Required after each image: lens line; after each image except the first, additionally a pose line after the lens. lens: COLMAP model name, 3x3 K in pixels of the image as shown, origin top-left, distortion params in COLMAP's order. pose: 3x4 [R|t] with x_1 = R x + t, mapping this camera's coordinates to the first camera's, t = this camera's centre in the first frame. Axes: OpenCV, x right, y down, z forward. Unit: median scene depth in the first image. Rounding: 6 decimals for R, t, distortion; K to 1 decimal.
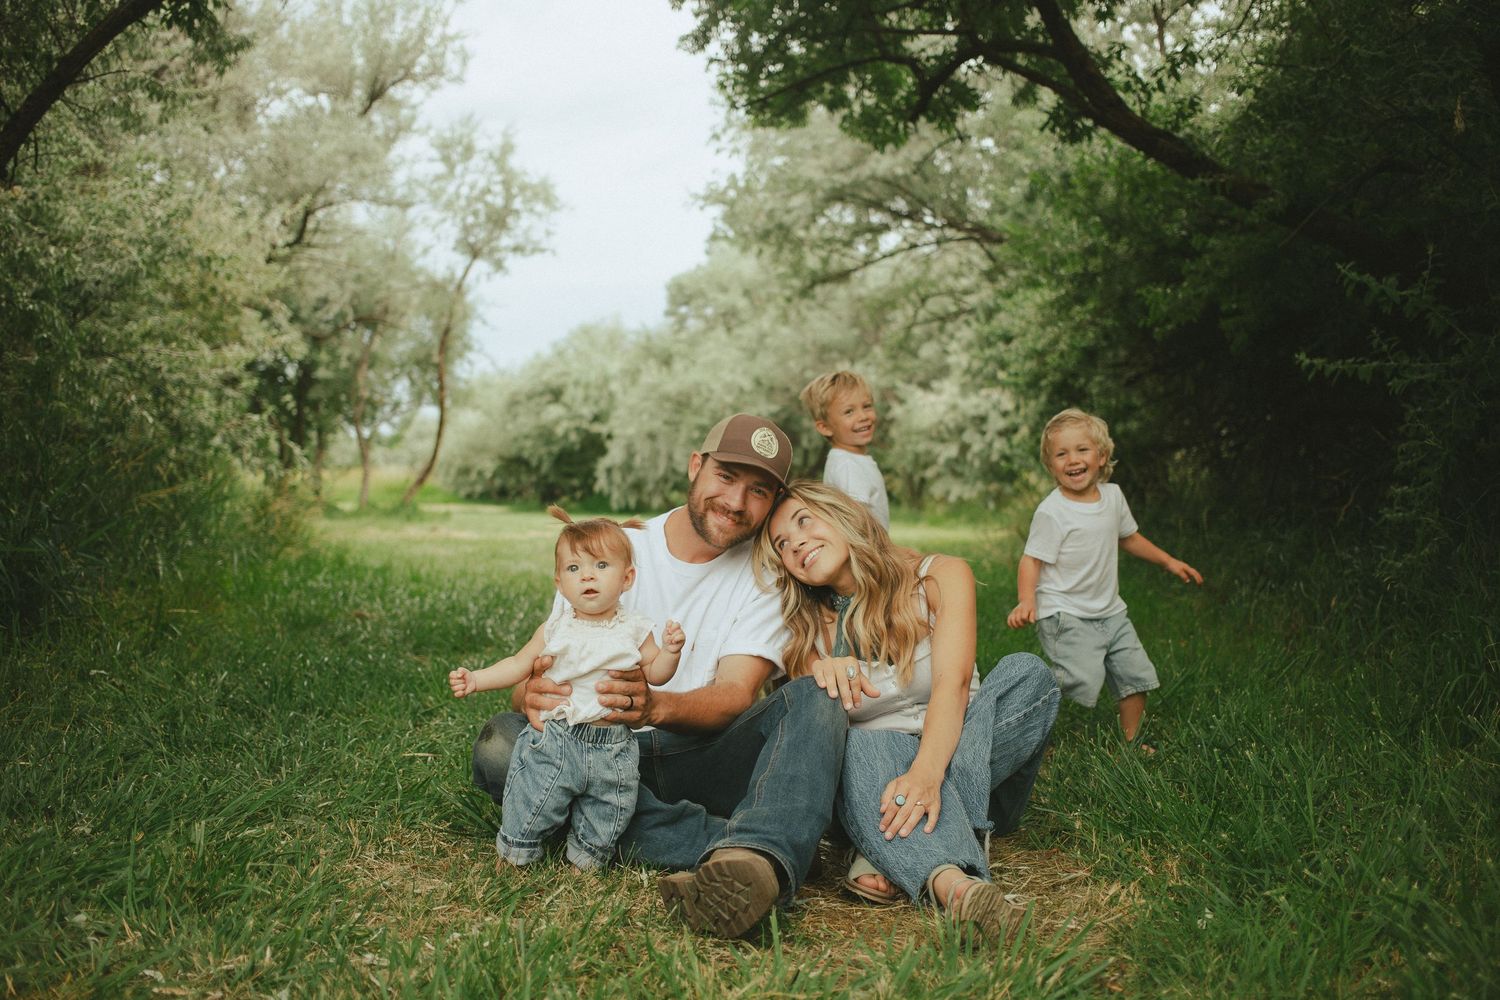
lens RADIAL K [[1666.8, 0, 745.3], [0, 1666.8, 490.8], [0, 0, 1]] dist [-0.061928, 0.121094]
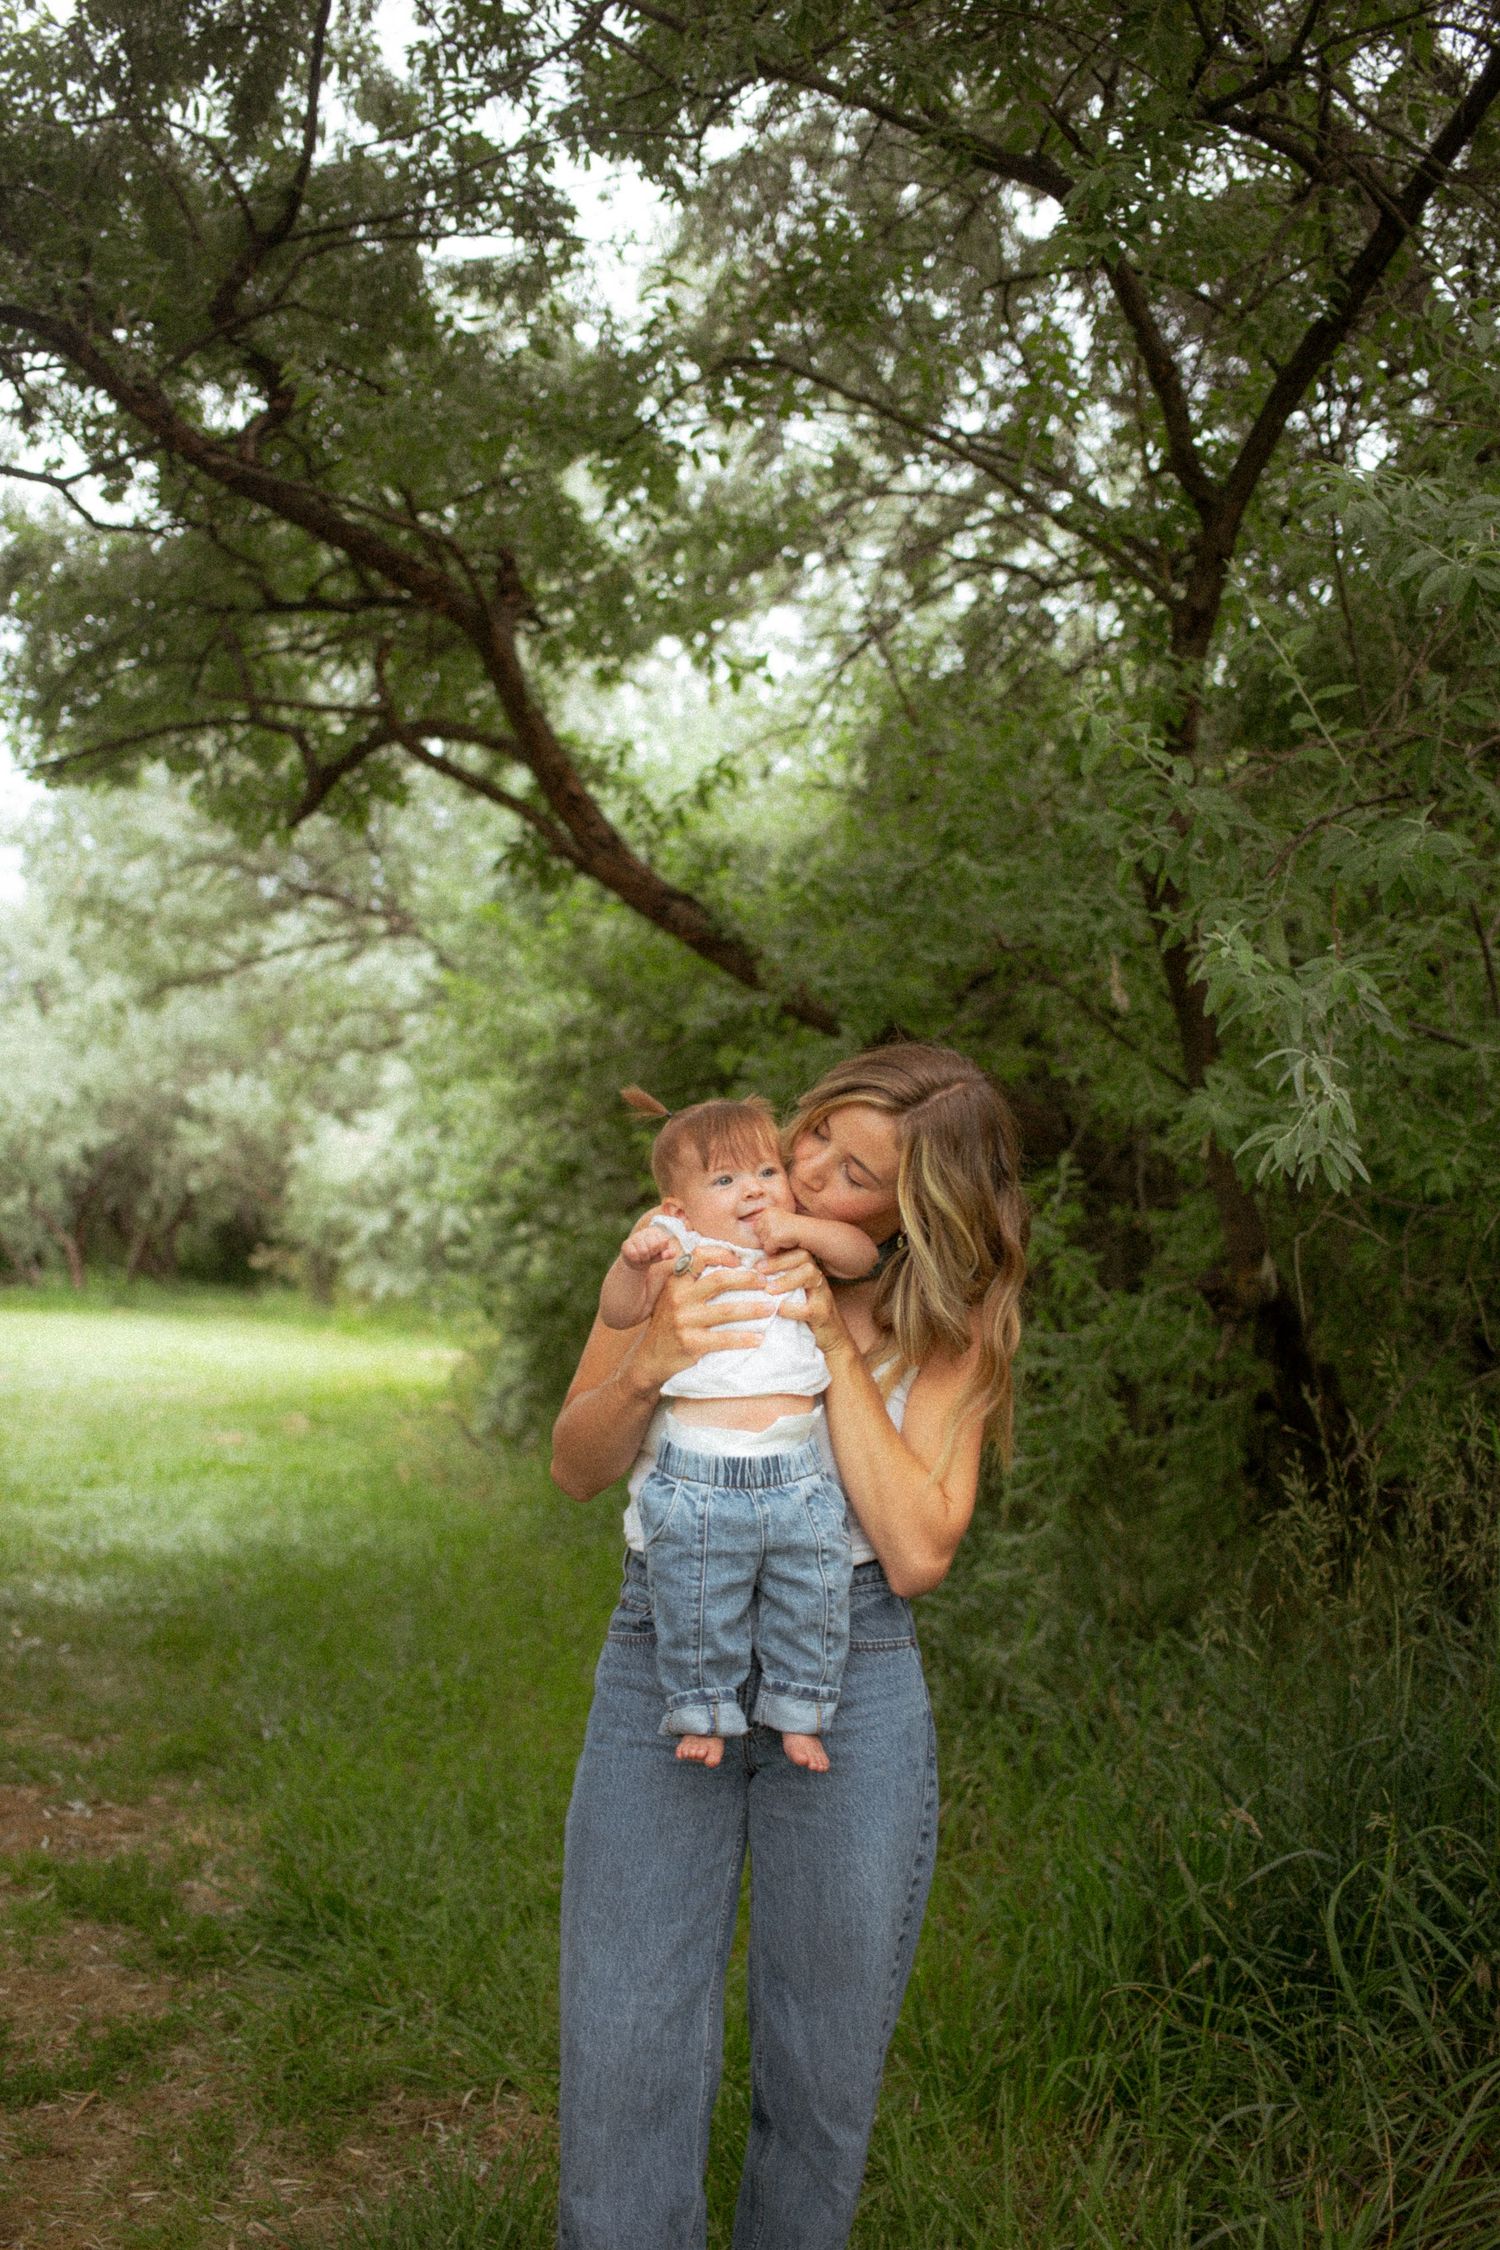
lens RADIAL K [[2500.1, 0, 739.4], [0, 2500.1, 1130.9], [0, 0, 1]] dist [-0.061928, 0.121094]
pose [[0.965132, 0.050618, 0.256823, 0.008948], [-0.039048, 0.997988, -0.049959, -0.022577], [-0.258835, 0.038188, 0.965166, 0.019065]]
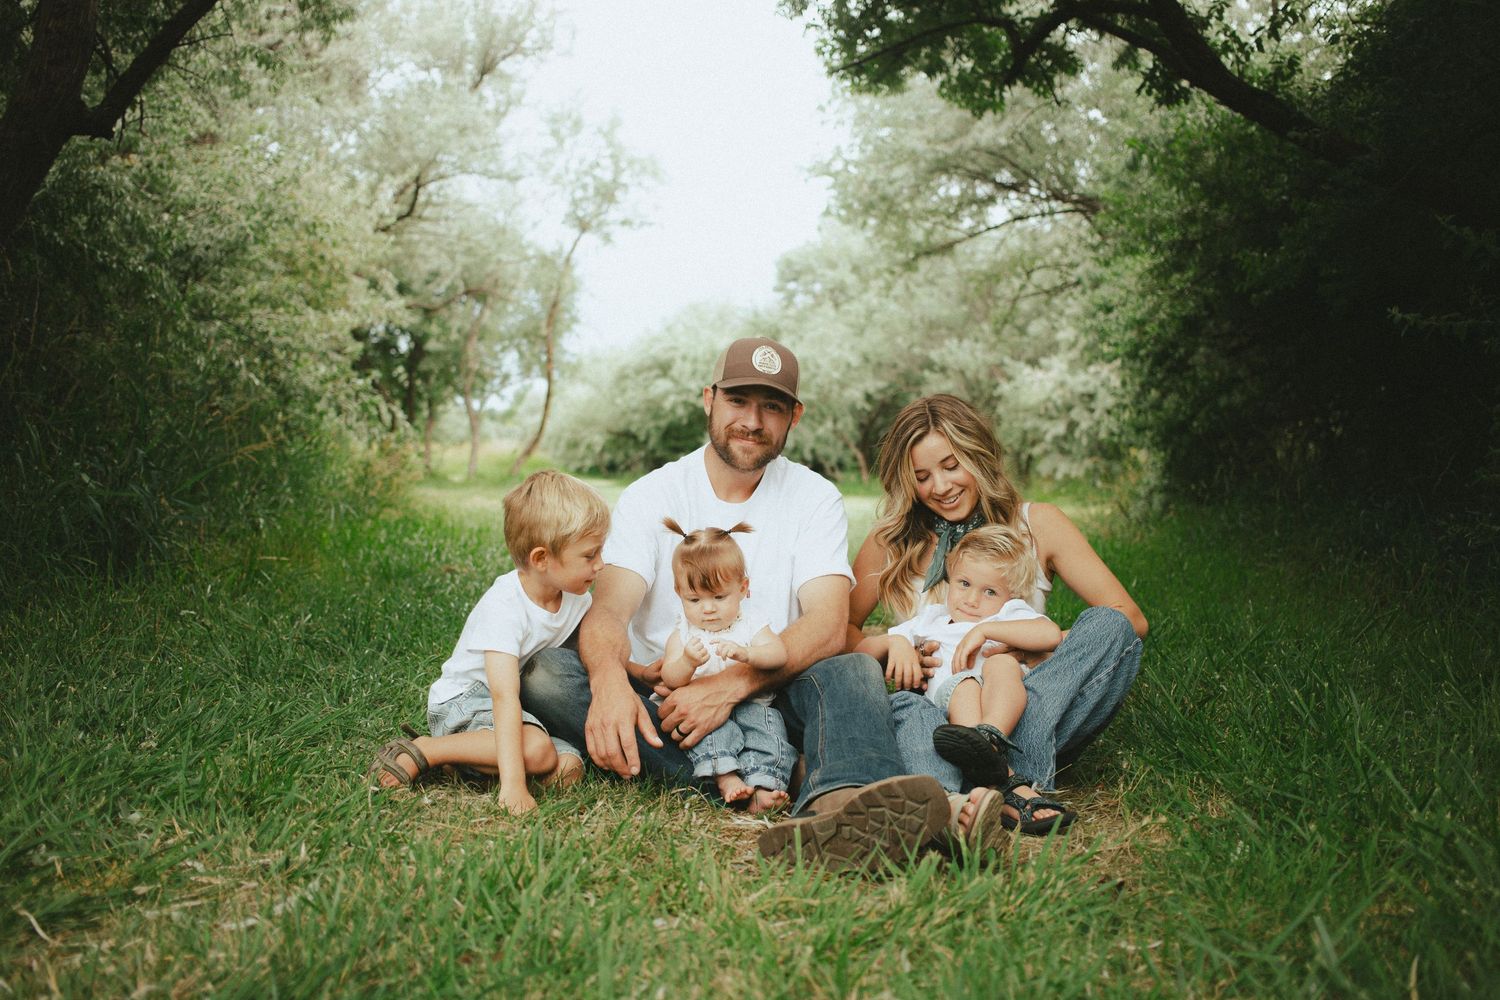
lens RADIAL K [[1665.6, 0, 746.3], [0, 1665.6, 492.5], [0, 0, 1]] dist [-0.072172, 0.156031]
pose [[0.997802, 0.011833, -0.065193, 0.004093], [-0.010917, 0.999837, 0.014391, 0.003038], [0.065353, -0.013647, 0.997769, -0.000760]]
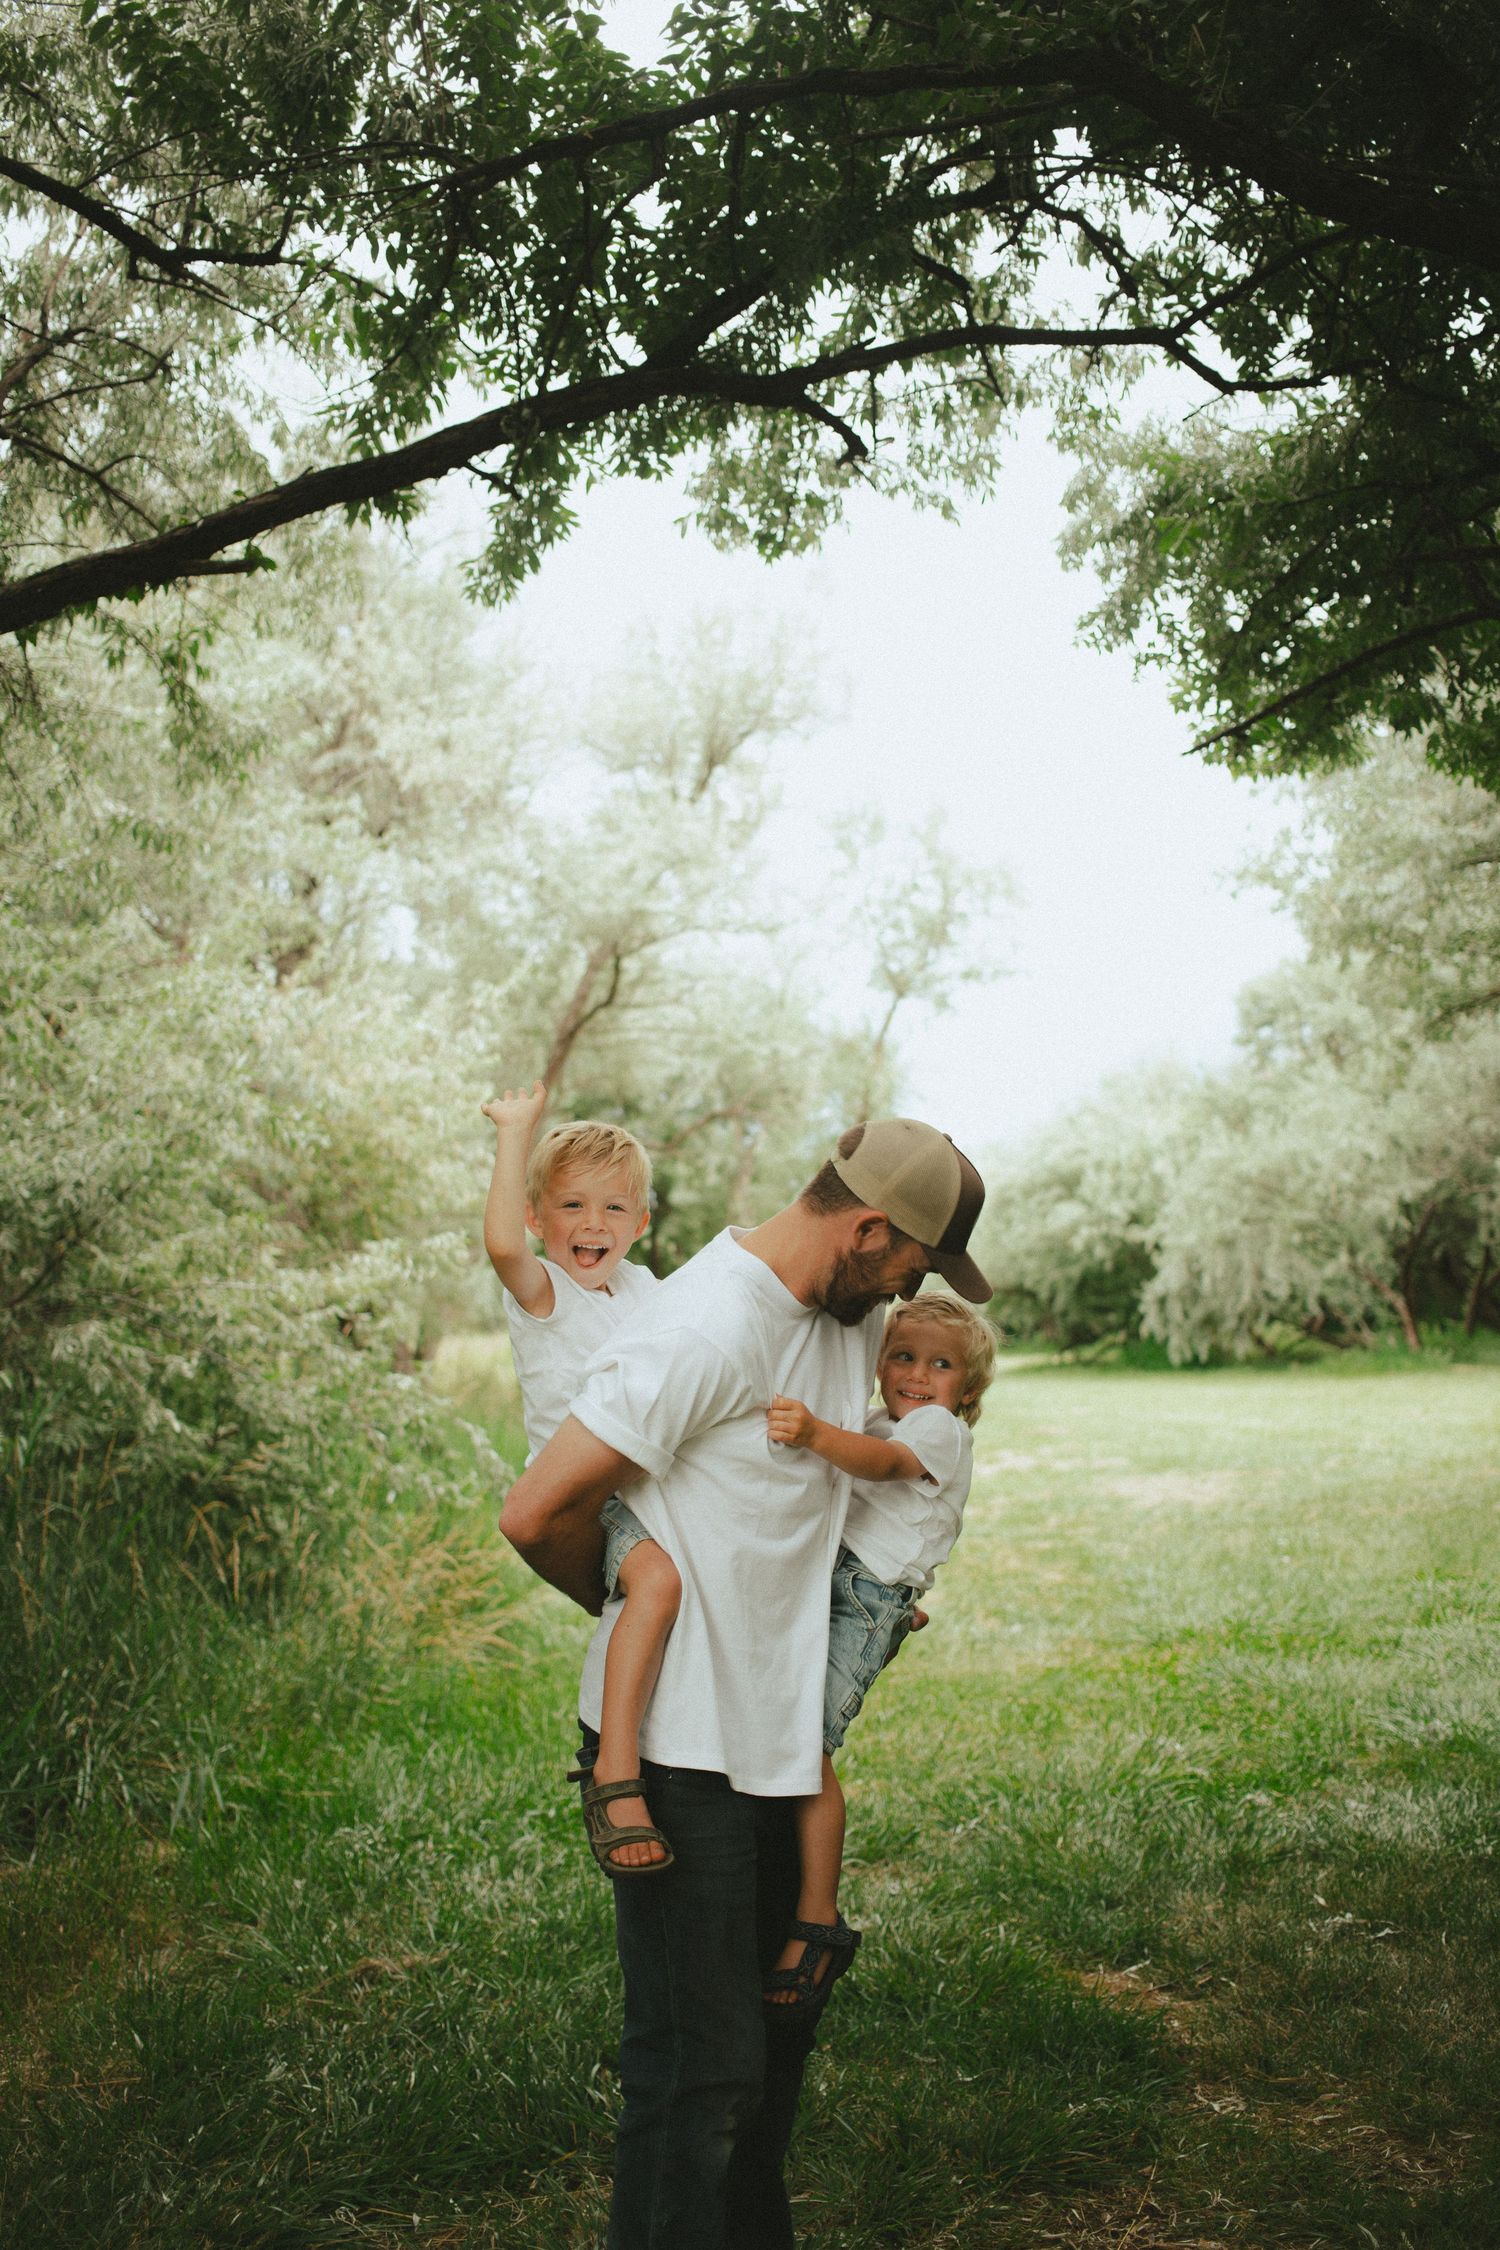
lens RADIAL K [[2500.1, 0, 739.4], [0, 2500.1, 1130.9], [0, 0, 1]] dist [-0.061928, 0.121094]
pose [[0.963748, -0.078896, -0.254882, 0.016256], [0.061516, 0.995249, -0.075469, -0.027586], [0.259625, 0.057054, 0.964023, 0.101989]]
